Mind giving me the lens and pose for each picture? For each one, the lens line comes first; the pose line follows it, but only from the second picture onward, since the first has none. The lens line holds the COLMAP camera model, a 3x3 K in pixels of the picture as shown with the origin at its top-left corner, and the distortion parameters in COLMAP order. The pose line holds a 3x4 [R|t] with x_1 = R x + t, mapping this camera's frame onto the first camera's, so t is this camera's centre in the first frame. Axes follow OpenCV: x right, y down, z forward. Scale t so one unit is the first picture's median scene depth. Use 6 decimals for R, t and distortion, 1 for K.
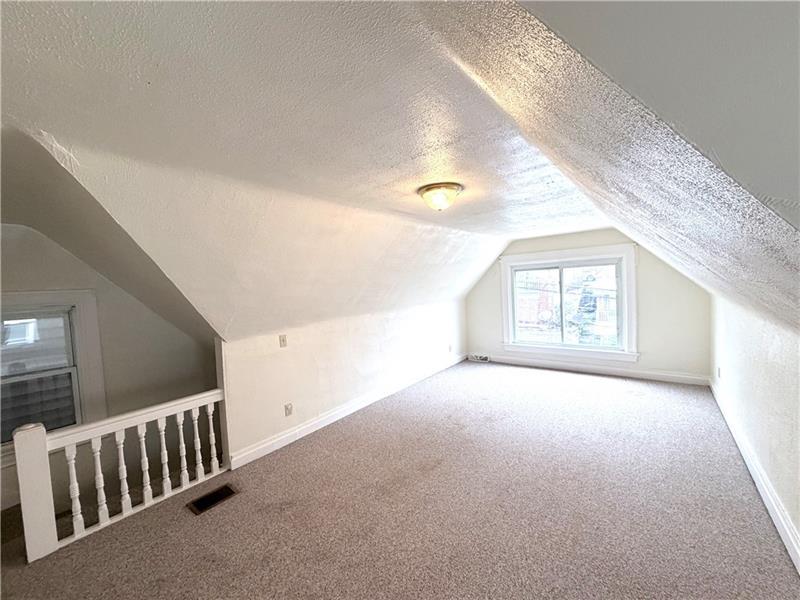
lens RADIAL K [[319.3, 0, 398.4], [0, 319.3, 297.3], [0, 0, 1]] dist [0.000150, 0.000097]
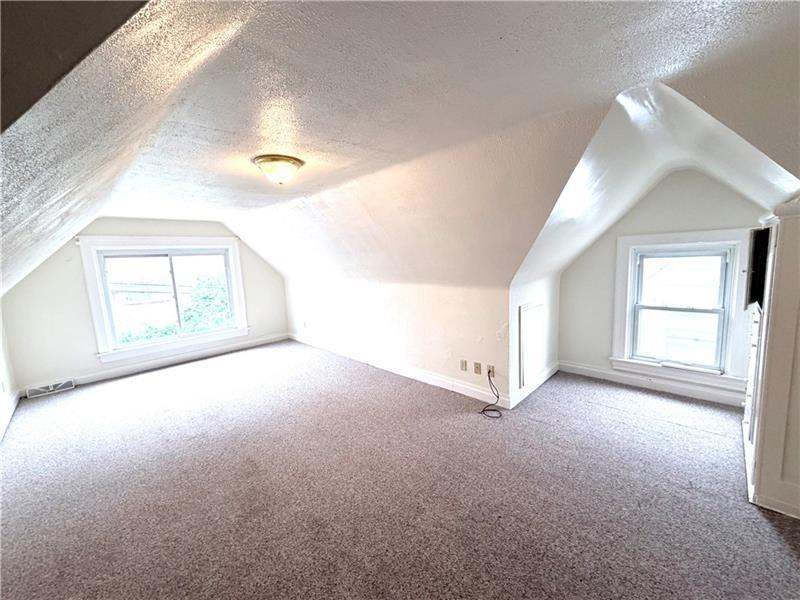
lens RADIAL K [[319.3, 0, 398.2], [0, 319.3, 299.2], [0, 0, 1]] dist [0.000150, 0.000097]
pose [[0.119982, -0.087146, 0.988944, -0.386837], [0.077354, 0.993932, 0.078201, 0.014787], [-0.989758, 0.067116, 0.125995, 0.254852]]
